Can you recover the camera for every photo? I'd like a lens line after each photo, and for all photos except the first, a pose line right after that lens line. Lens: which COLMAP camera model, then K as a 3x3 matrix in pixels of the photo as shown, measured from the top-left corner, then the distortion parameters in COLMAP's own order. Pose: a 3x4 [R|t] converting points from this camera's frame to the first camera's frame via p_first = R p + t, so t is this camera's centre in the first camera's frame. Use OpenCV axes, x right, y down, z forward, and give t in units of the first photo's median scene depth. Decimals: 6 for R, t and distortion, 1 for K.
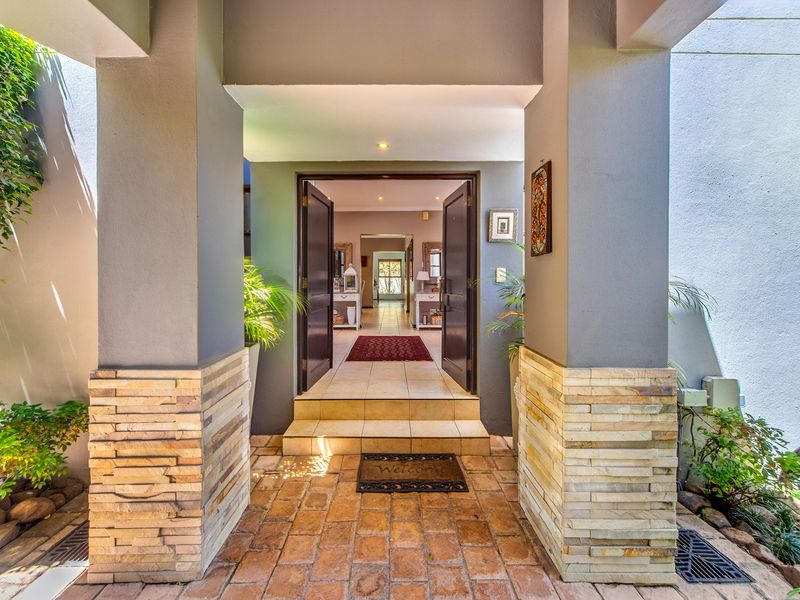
lens RADIAL K [[320.4, 0, 406.2], [0, 320.4, 282.1], [0, 0, 1]] dist [0.003539, -0.000079]
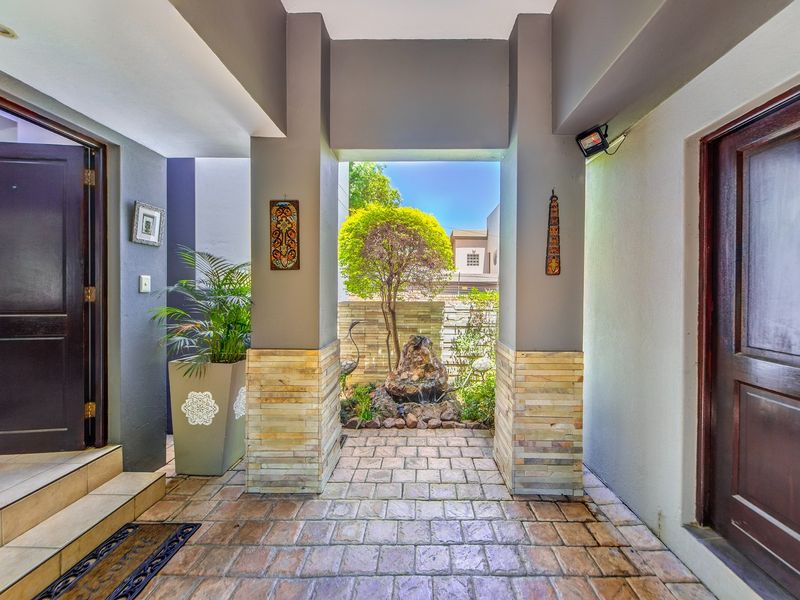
lens RADIAL K [[320.4, 0, 406.1], [0, 320.4, 293.8], [0, 0, 1]] dist [0.003539, -0.000079]
pose [[0.031764, -0.008748, 0.999457, -0.687526], [0.005082, 0.999950, 0.008591, 0.001345], [-0.999482, 0.004807, 0.031806, 0.397459]]
